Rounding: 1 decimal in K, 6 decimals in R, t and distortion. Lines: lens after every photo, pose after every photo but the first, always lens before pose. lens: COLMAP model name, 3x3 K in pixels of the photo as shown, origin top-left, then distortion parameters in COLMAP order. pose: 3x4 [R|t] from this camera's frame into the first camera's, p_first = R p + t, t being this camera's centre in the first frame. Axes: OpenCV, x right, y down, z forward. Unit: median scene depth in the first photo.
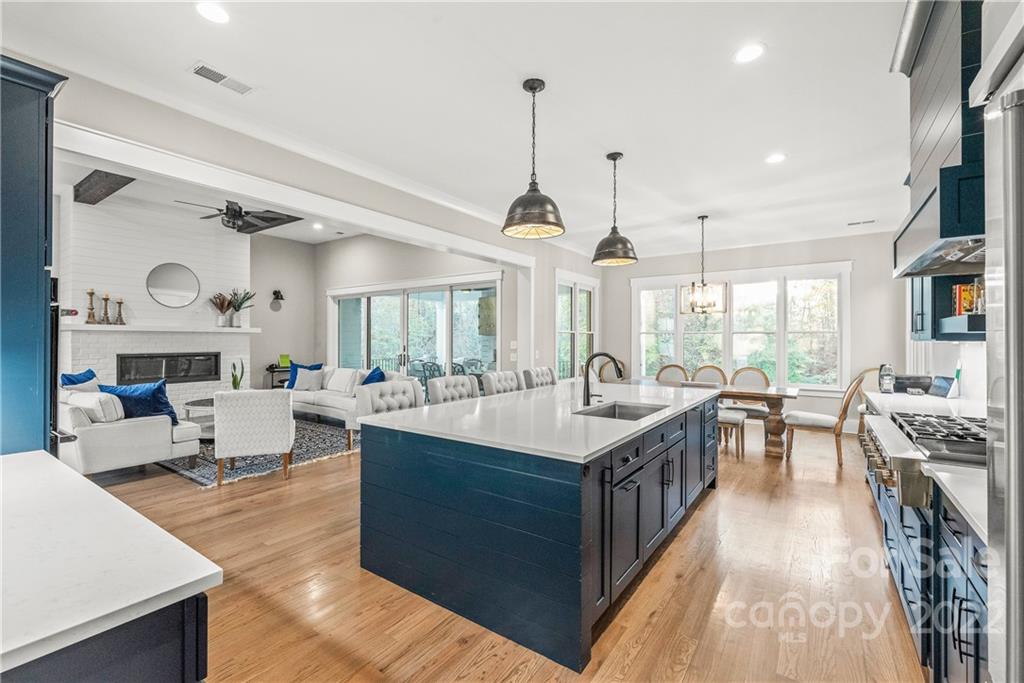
lens RADIAL K [[445.2, 0, 513.8], [0, 445.2, 337.2], [0, 0, 1]] dist [-0.014537, -0.000083]
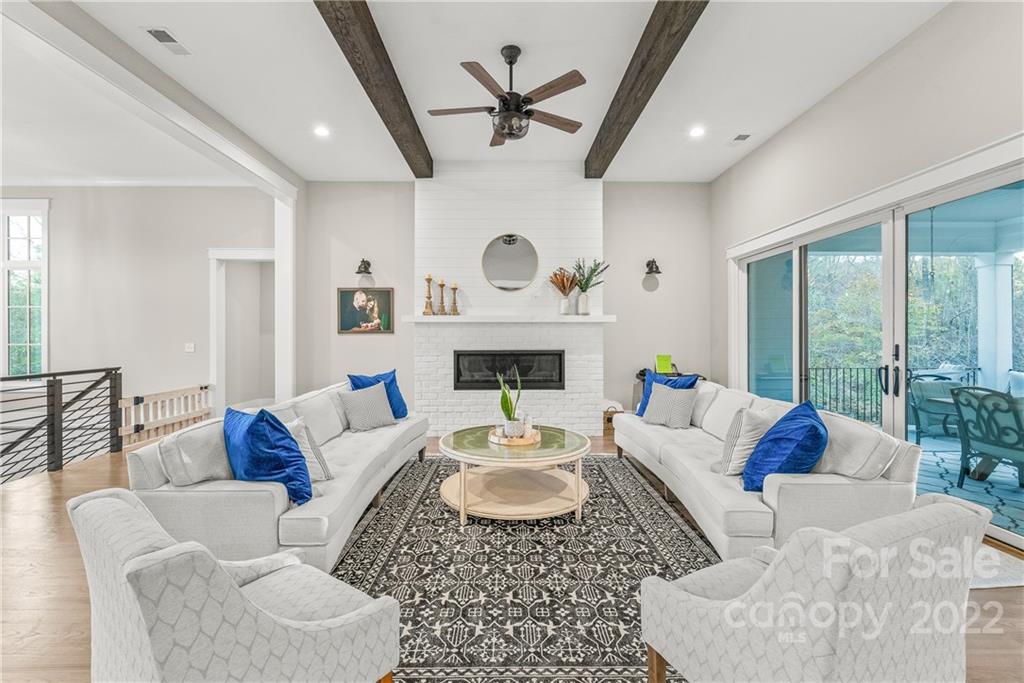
lens RADIAL K [[441.6, 0, 517.3], [0, 441.6, 334.8], [0, 0, 1]] dist [0.001453, 0.000002]
pose [[0.584859, -0.003731, -0.811126, -0.177211], [0.007806, 0.999969, 0.001028, 0.009848], [0.811097, -0.006933, 0.584870, 0.709813]]
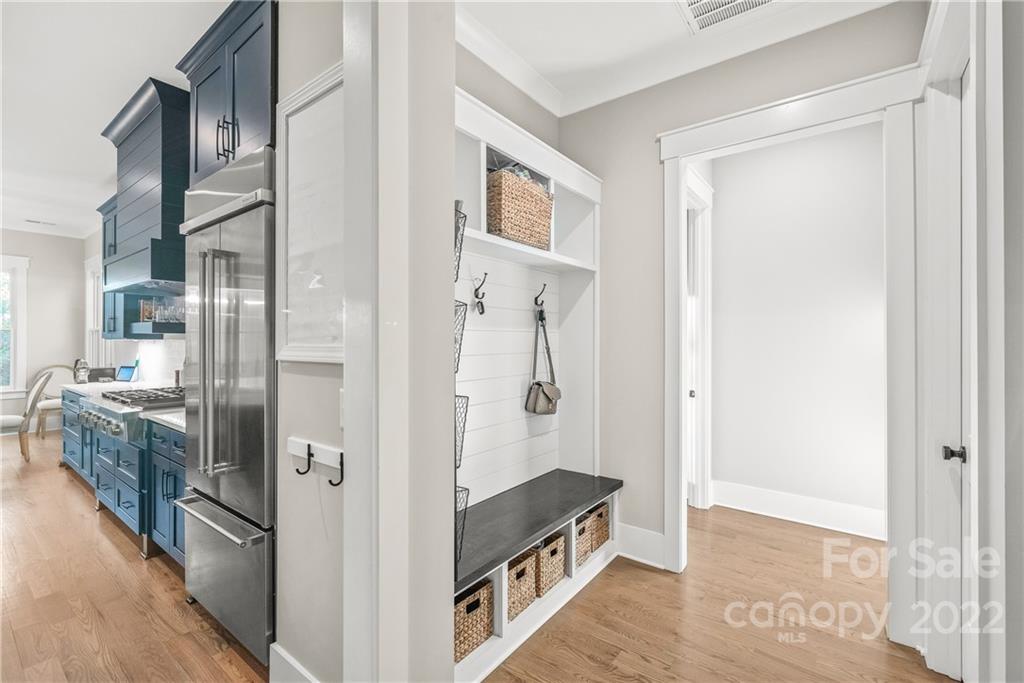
lens RADIAL K [[442.5, 0, 500.1], [0, 442.5, 335.2], [0, 0, 1]] dist [0.000837, 0.000164]
pose [[0.061130, 0.004716, 0.998119, -0.194771], [-0.006449, 0.999970, -0.004330, -0.003086], [-0.998109, -0.006172, 0.061159, -0.136852]]
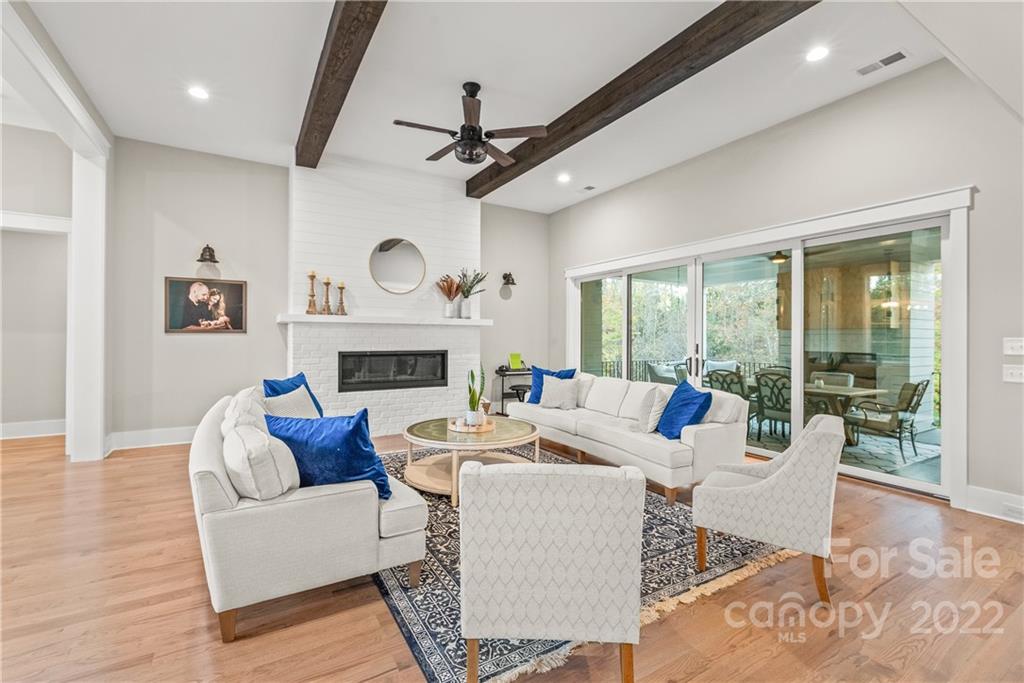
lens RADIAL K [[435.8, 0, 509.6], [0, 435.8, 336.2], [0, 0, 1]] dist [0.001999, -0.000001]
pose [[0.909981, 0.001562, -0.414647, -0.333731], [-0.000137, 0.999994, 0.003466, 0.007933], [0.414650, -0.003097, 0.909976, 0.470012]]
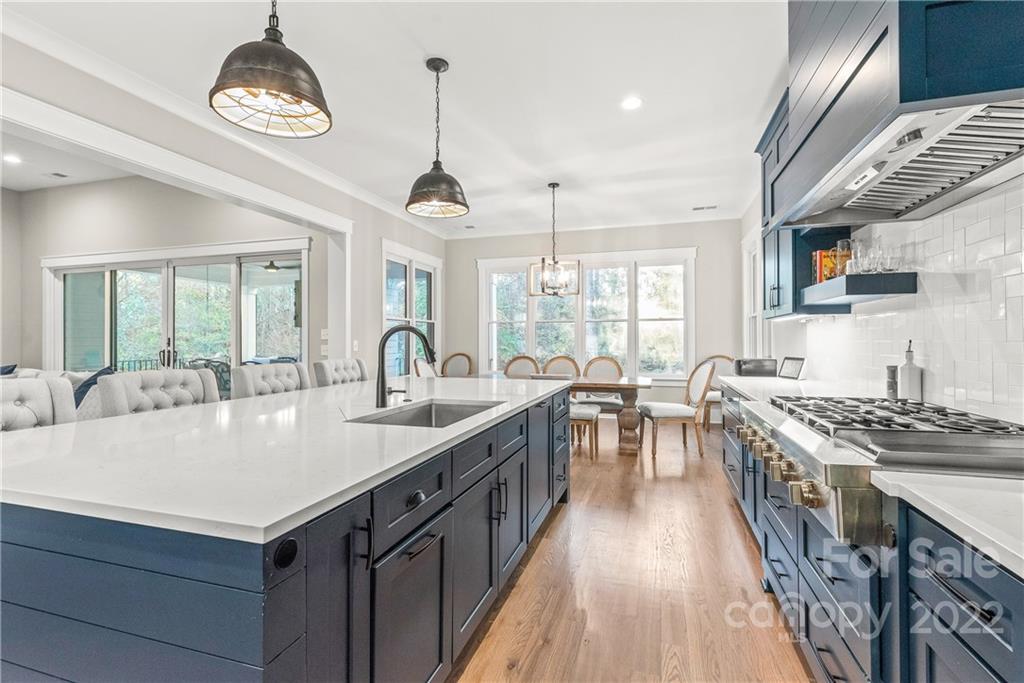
lens RADIAL K [[473.9, 0, 512.0], [0, 473.9, 341.5], [0, 0, 1]] dist [0.000133, 0.000019]
pose [[0.953728, -0.010170, 0.300498, 0.075118], [0.006724, 0.999899, 0.012498, 0.027280], [-0.300595, -0.009899, 0.953700, 0.153180]]
